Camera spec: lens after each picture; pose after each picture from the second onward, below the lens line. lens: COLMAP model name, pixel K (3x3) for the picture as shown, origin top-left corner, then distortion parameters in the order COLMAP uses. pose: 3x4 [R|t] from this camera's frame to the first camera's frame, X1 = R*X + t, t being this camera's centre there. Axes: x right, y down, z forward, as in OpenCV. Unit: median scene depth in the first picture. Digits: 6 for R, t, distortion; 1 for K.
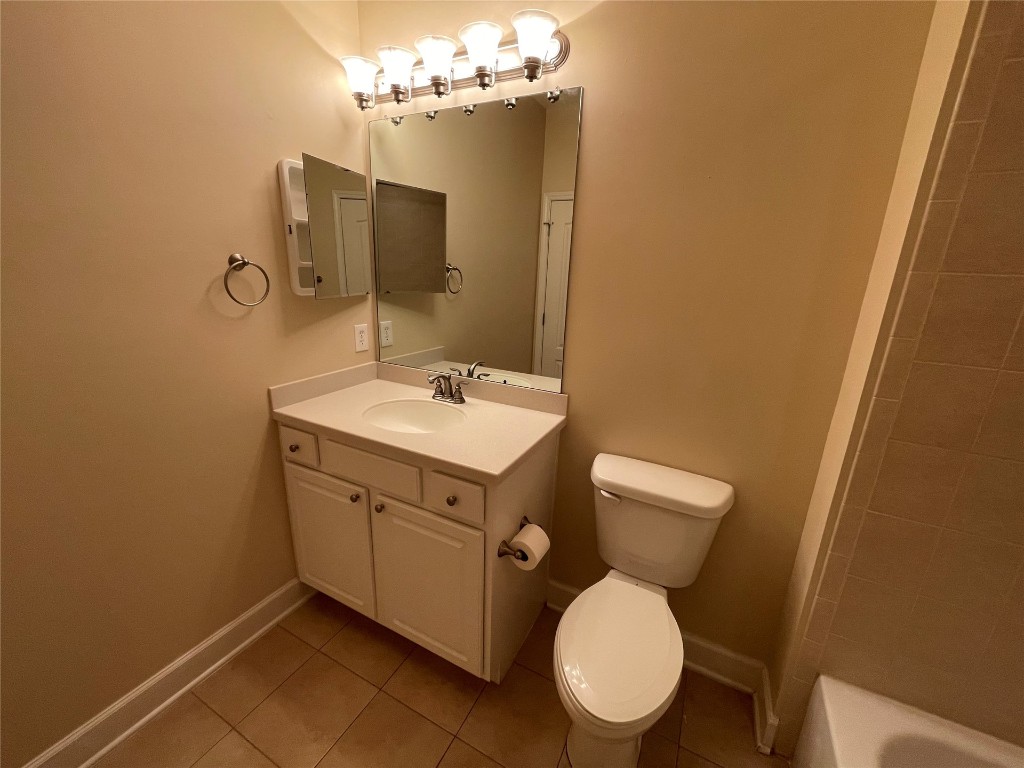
lens RADIAL K [[413.5, 0, 512.0], [0, 413.5, 384.0], [0, 0, 1]] dist [-0.000545, -0.000162]
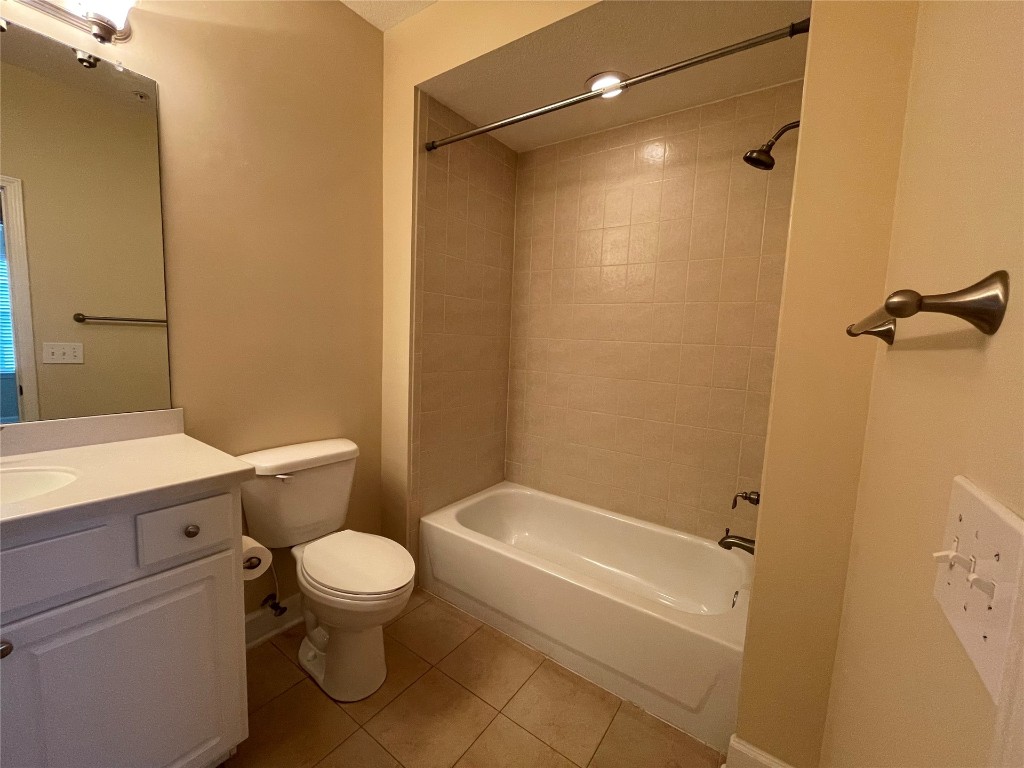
lens RADIAL K [[413.5, 0, 512.0], [0, 413.5, 384.0], [0, 0, 1]] dist [-0.000545, -0.000162]
pose [[0.142912, -0.134532, 0.980549, -0.666782], [0.236429, 0.966677, 0.098170, 0.059931], [-0.961081, 0.217800, 0.169957, 0.164113]]
